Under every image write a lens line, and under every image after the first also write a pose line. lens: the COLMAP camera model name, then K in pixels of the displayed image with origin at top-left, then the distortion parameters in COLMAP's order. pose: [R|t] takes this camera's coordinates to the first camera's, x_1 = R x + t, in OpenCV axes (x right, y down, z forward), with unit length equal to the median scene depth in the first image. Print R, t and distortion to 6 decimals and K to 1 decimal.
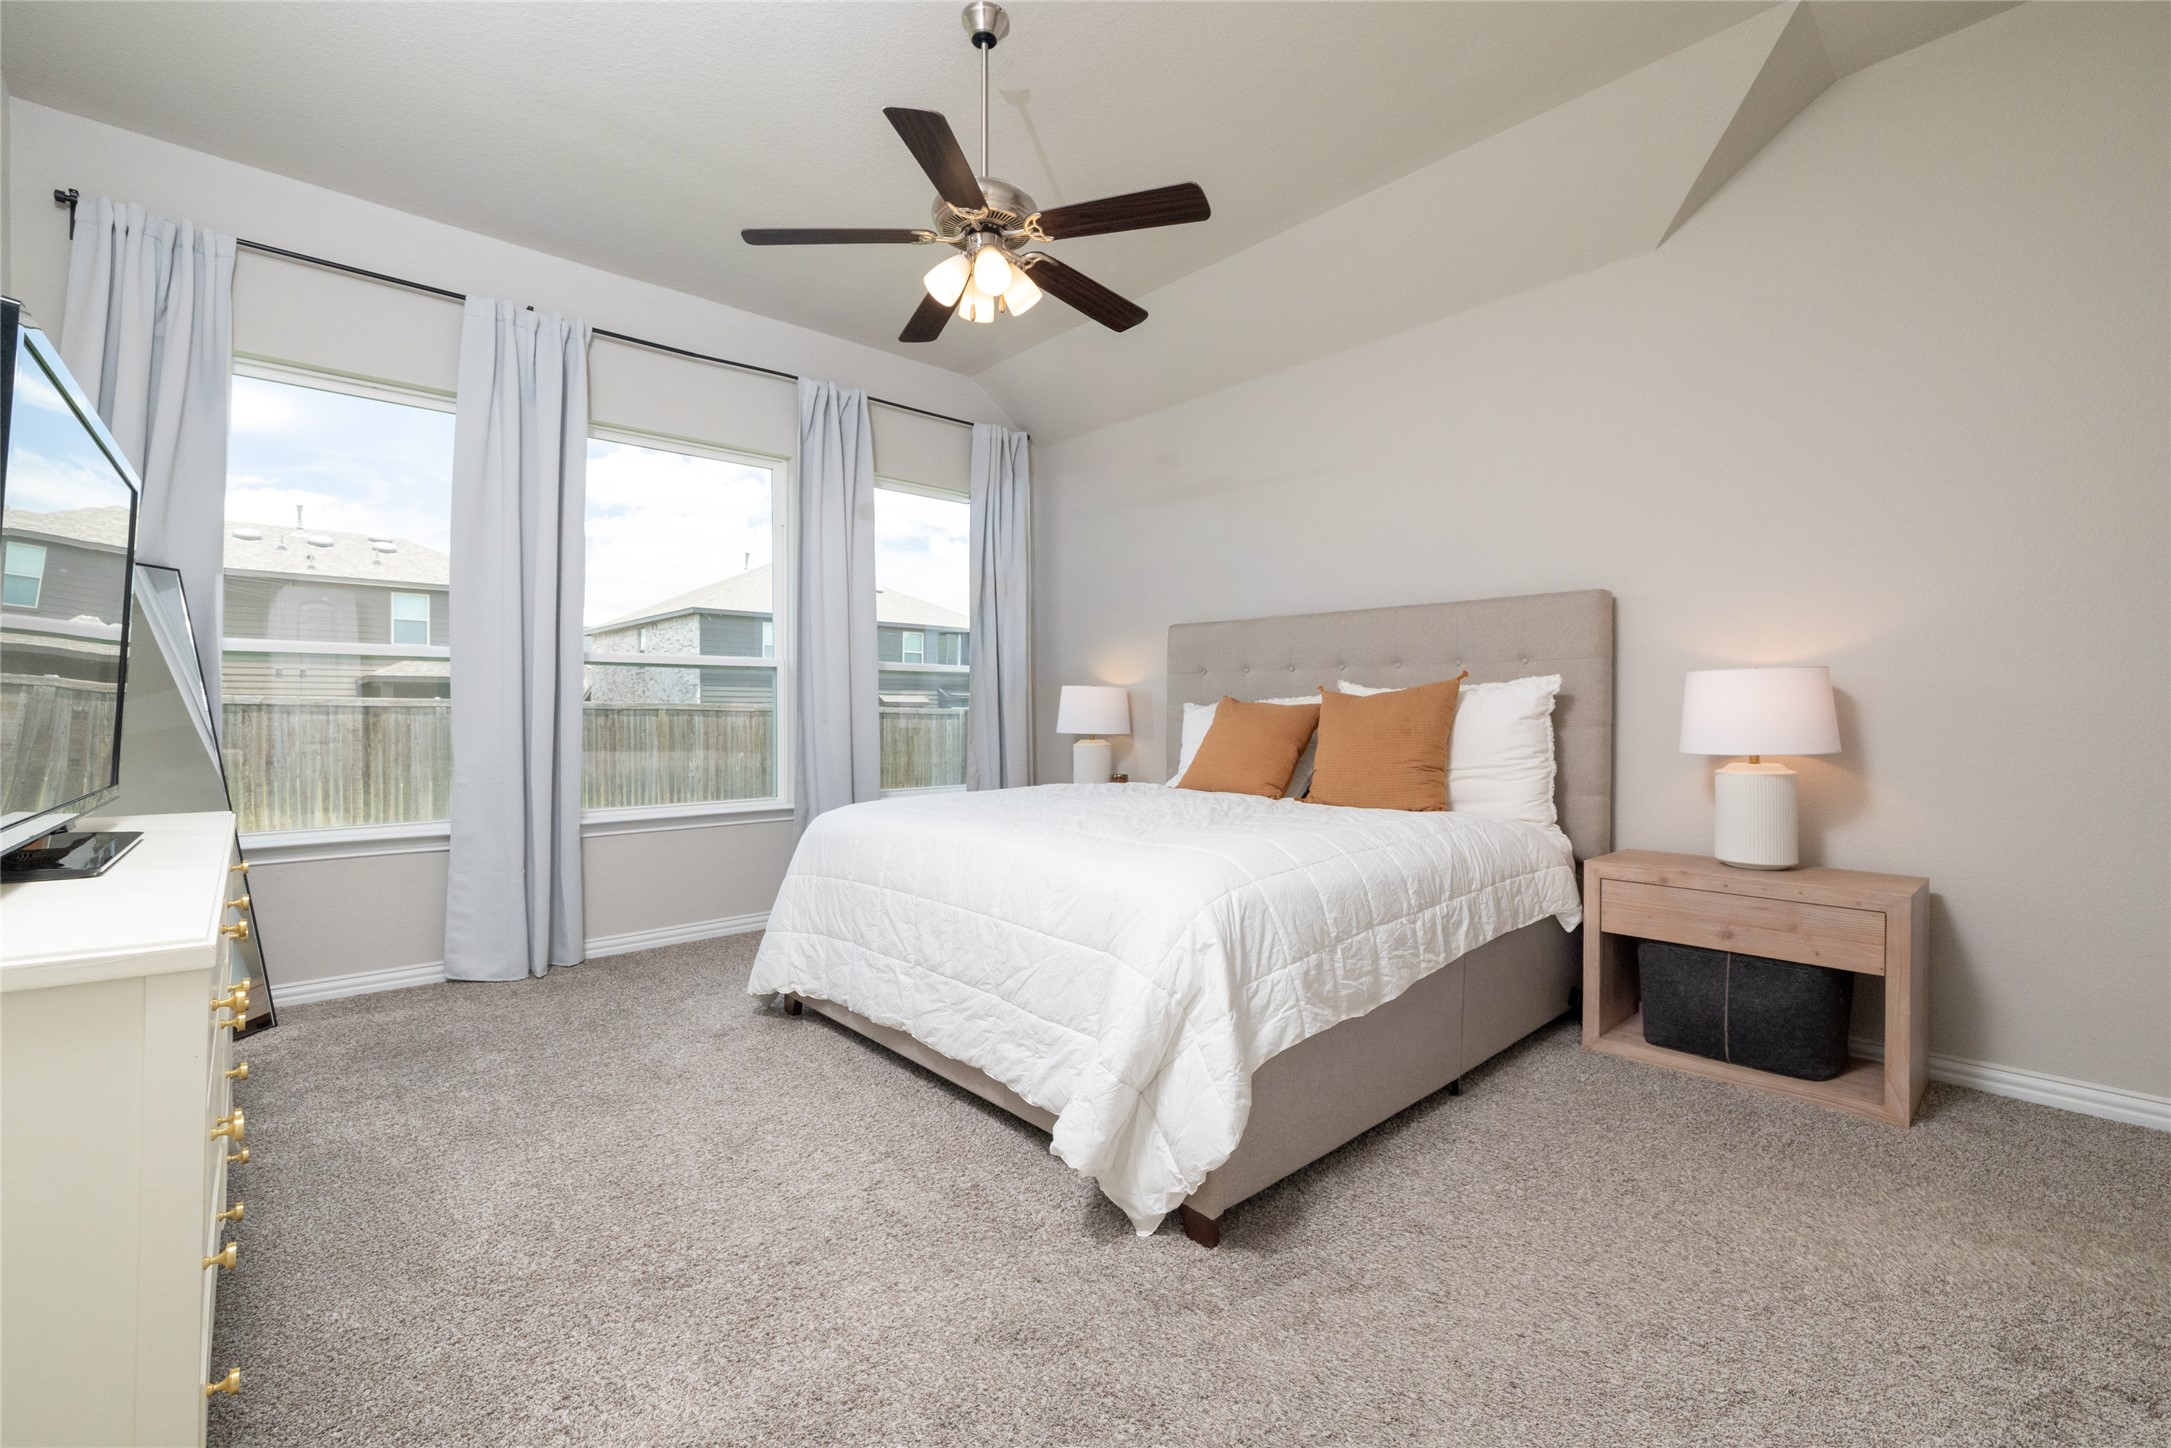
lens RADIAL K [[929.0, 0, 1080.5], [0, 929.0, 718.3], [0, 0, 1]] dist [-0.001507, 0.000923]
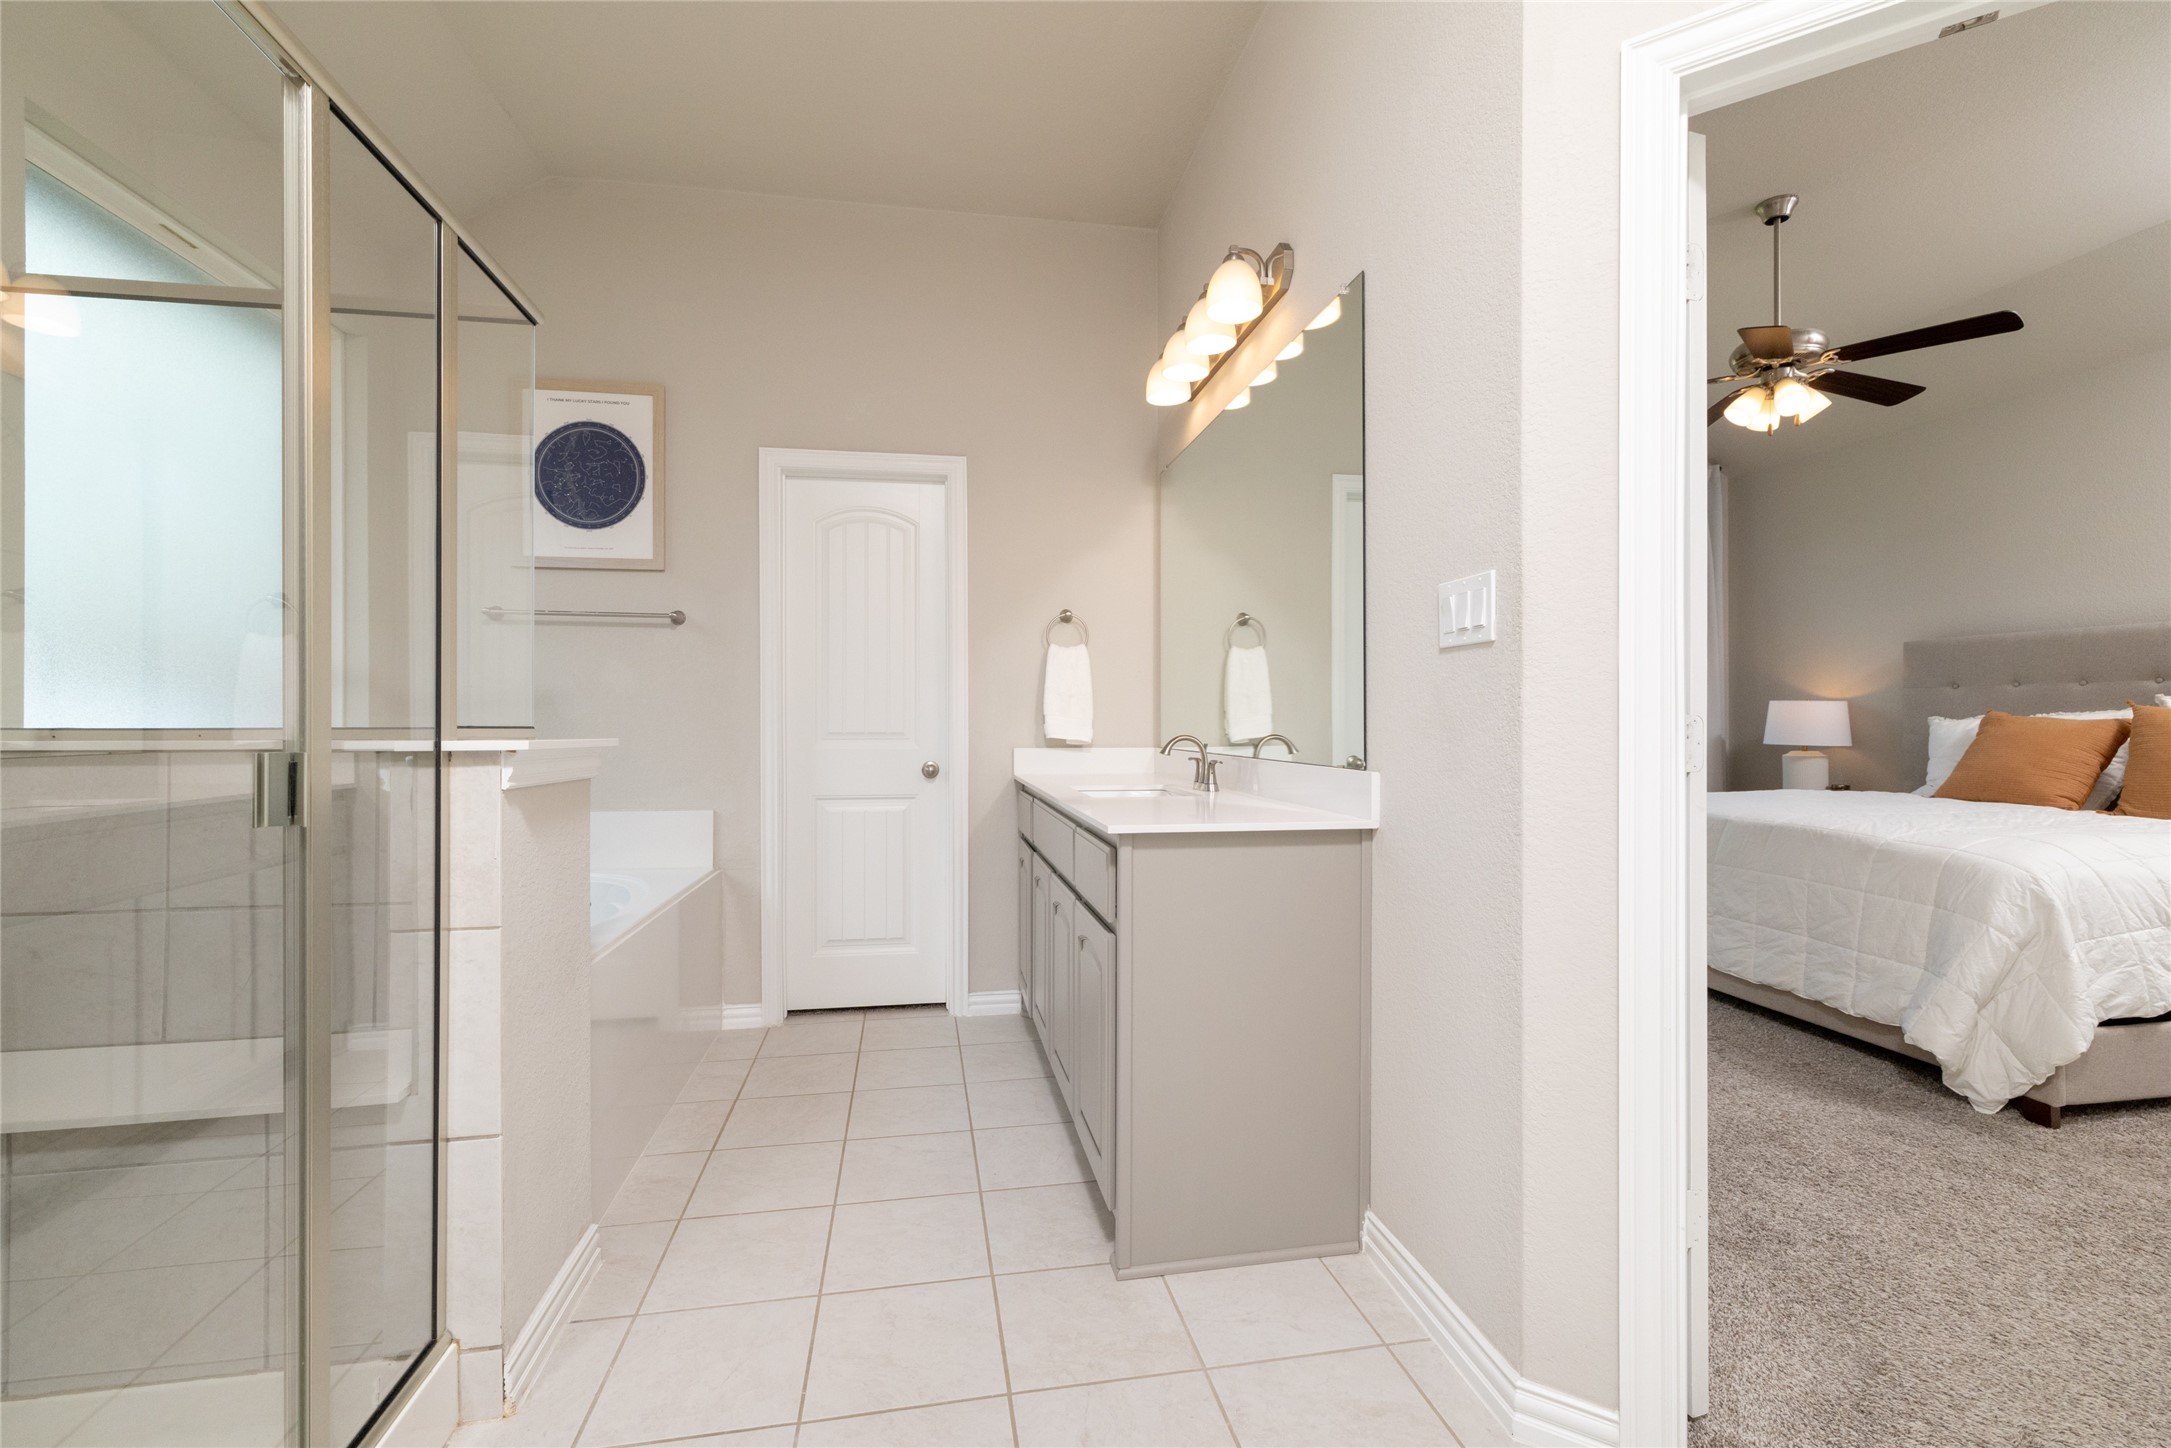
lens RADIAL K [[929.0, 0, 1080.5], [0, 929.0, 718.3], [0, 0, 1]] dist [-0.001507, 0.000923]
pose [[0.849184, -0.003393, -0.528087, -0.219497], [-0.000380, 0.999975, -0.007036, -0.008364], [0.528098, 0.006176, 0.849161, -0.564116]]
